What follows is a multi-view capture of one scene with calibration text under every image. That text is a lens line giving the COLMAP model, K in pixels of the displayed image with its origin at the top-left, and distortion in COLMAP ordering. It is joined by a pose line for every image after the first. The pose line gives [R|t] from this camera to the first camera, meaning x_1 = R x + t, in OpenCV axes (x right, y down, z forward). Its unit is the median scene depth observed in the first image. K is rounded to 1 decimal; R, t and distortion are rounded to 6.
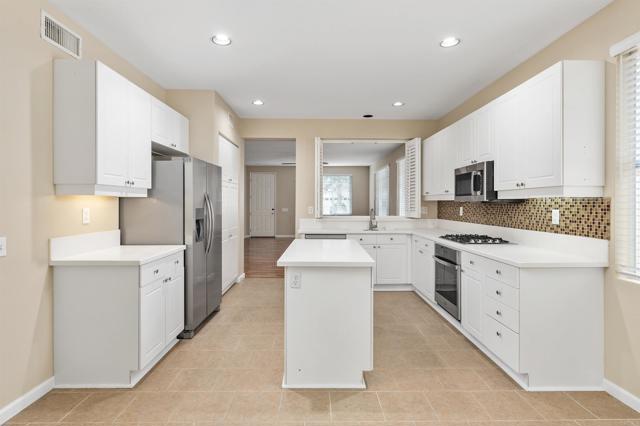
lens RADIAL K [[351.8, 0, 315.8], [0, 351.8, 207.1], [0, 0, 1]] dist [0.006961, 0.000989]
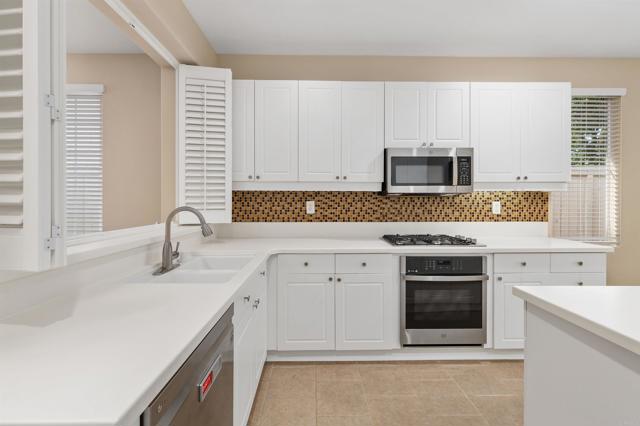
lens RADIAL K [[286.9, 0, 312.3], [0, 286.9, 203.3], [0, 0, 1]] dist [0.011215, -0.000280]
pose [[-0.033028, -0.001560, 0.999453, -0.228002], [0.011069, 0.999937, 0.001926, 0.003783], [-0.999393, 0.011126, -0.033008, 1.455714]]
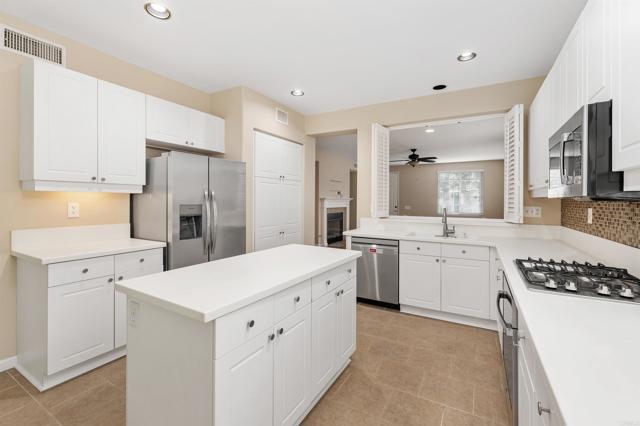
lens RADIAL K [[286.9, 0, 312.6], [0, 286.9, 203.3], [0, 0, 1]] dist [0.011215, -0.000280]
pose [[0.857651, 0.009726, -0.514139, 0.386379], [-0.011965, 0.999928, -0.001042, -0.003760], [0.514092, 0.007045, 0.857706, 0.531600]]
